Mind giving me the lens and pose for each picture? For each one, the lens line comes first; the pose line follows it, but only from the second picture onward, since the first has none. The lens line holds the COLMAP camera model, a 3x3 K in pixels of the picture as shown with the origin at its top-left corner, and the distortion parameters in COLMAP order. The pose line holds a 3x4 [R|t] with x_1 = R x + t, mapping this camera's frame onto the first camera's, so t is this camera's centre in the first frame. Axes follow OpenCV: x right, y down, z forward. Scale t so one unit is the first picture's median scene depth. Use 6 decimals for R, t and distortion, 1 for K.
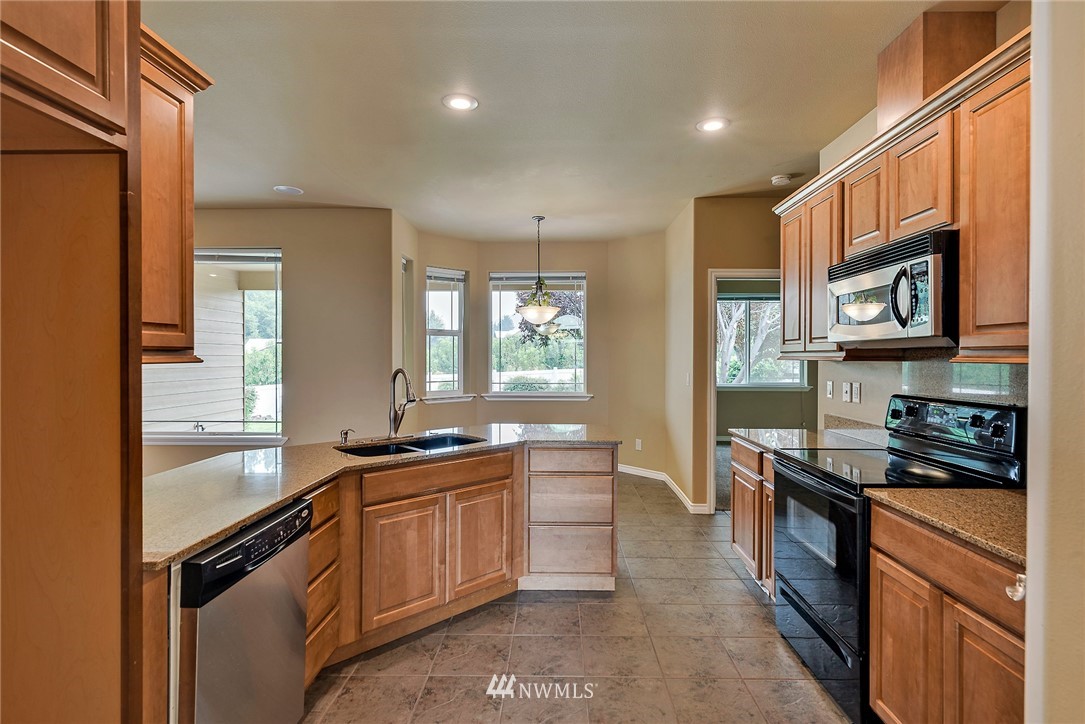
lens RADIAL K [[523.3, 0, 540.9], [0, 523.3, 362.2], [0, 0, 1]] dist [-0.007648, 0.000233]
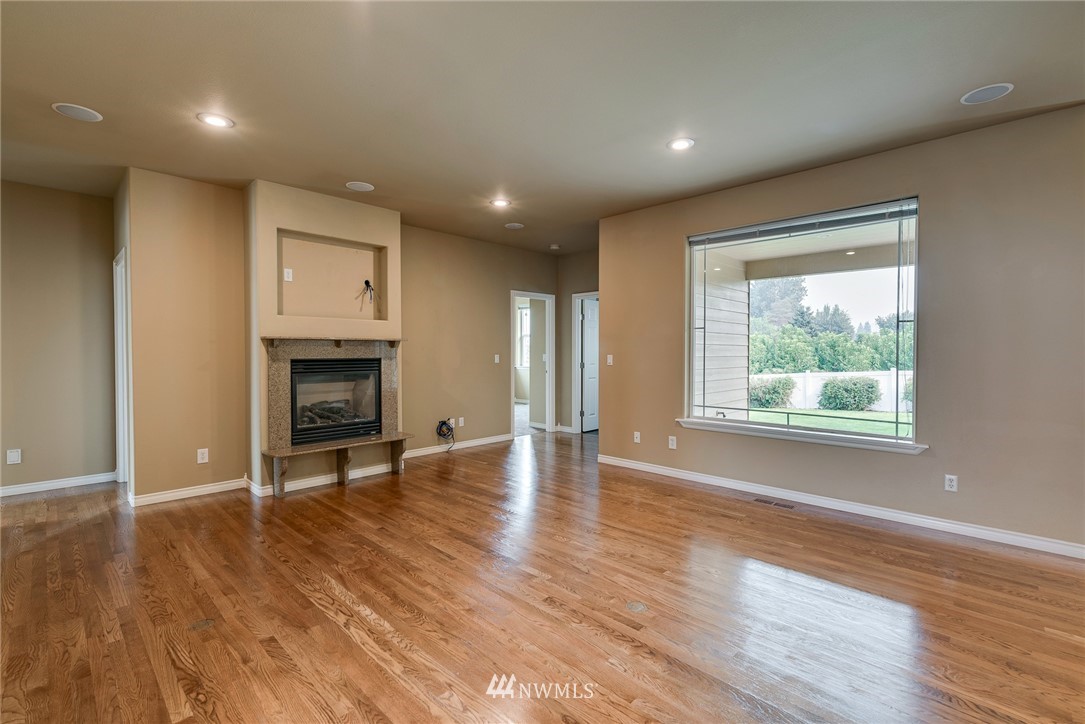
lens RADIAL K [[477.1, 0, 551.9], [0, 477.1, 365.4], [0, 0, 1]] dist [0.001079, -0.000421]
pose [[0.734077, 0.021751, -0.678718, -0.394105], [-0.009817, 0.999722, 0.021420, 0.017899], [0.678996, -0.009061, 0.734086, 0.119950]]
